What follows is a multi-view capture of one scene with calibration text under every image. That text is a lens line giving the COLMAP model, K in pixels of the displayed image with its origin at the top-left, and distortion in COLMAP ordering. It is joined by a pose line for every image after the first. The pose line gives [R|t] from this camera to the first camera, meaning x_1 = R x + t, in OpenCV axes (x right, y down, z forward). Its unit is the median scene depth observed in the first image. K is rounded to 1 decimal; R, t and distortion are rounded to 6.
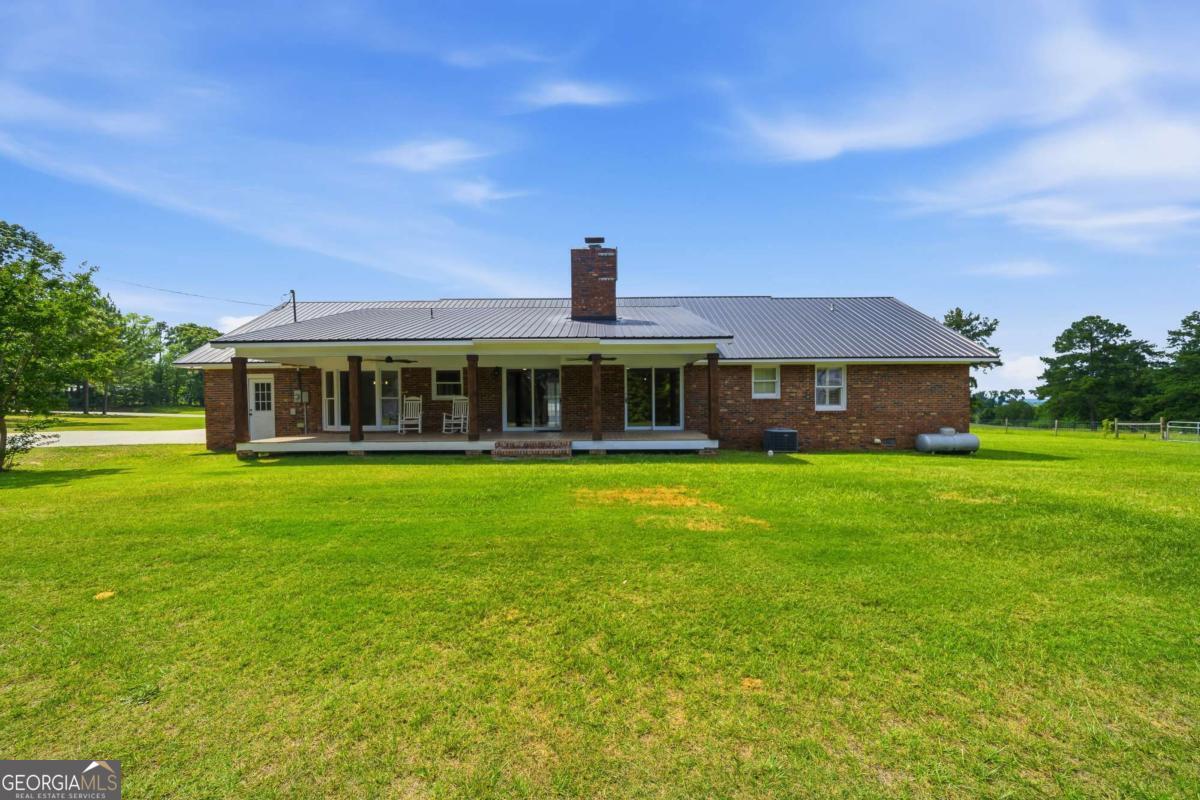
lens RADIAL K [[448.1, 0, 610.4], [0, 448.1, 400.9], [0, 0, 1]] dist [-0.007924, -0.000177]
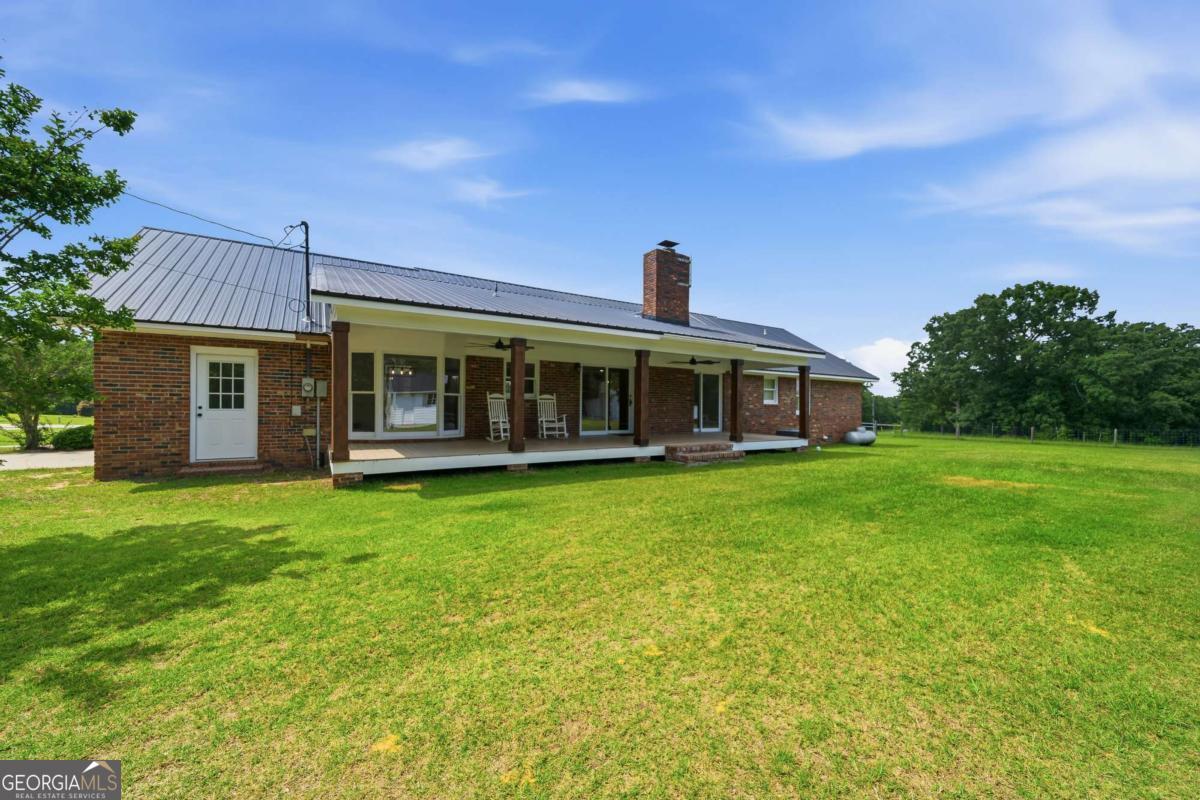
lens RADIAL K [[448.1, 0, 607.0], [0, 448.1, 403.4], [0, 0, 1]] dist [-0.007924, -0.000177]
pose [[0.845416, 0.019472, 0.533753, -0.671116], [-0.019728, 0.999792, -0.005226, 0.007733], [-0.533744, -0.006112, 0.845624, 0.219903]]
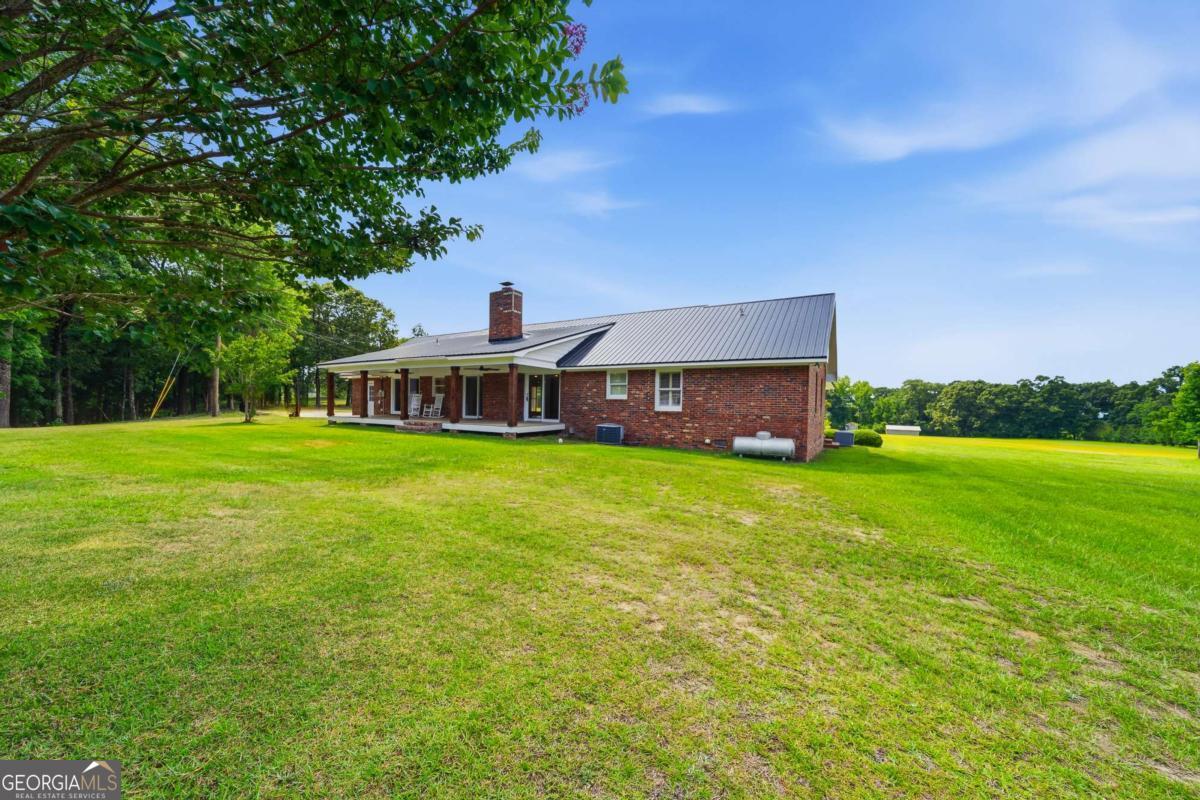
lens RADIAL K [[433.5, 0, 596.4], [0, 433.5, 401.9], [0, 0, 1]] dist [-0.000596, -0.000057]
pose [[0.845989, 0.019040, -0.532860, 0.920136], [-0.021147, 0.999774, 0.002150, 0.001295], [0.532780, 0.009449, 0.846201, 0.007136]]
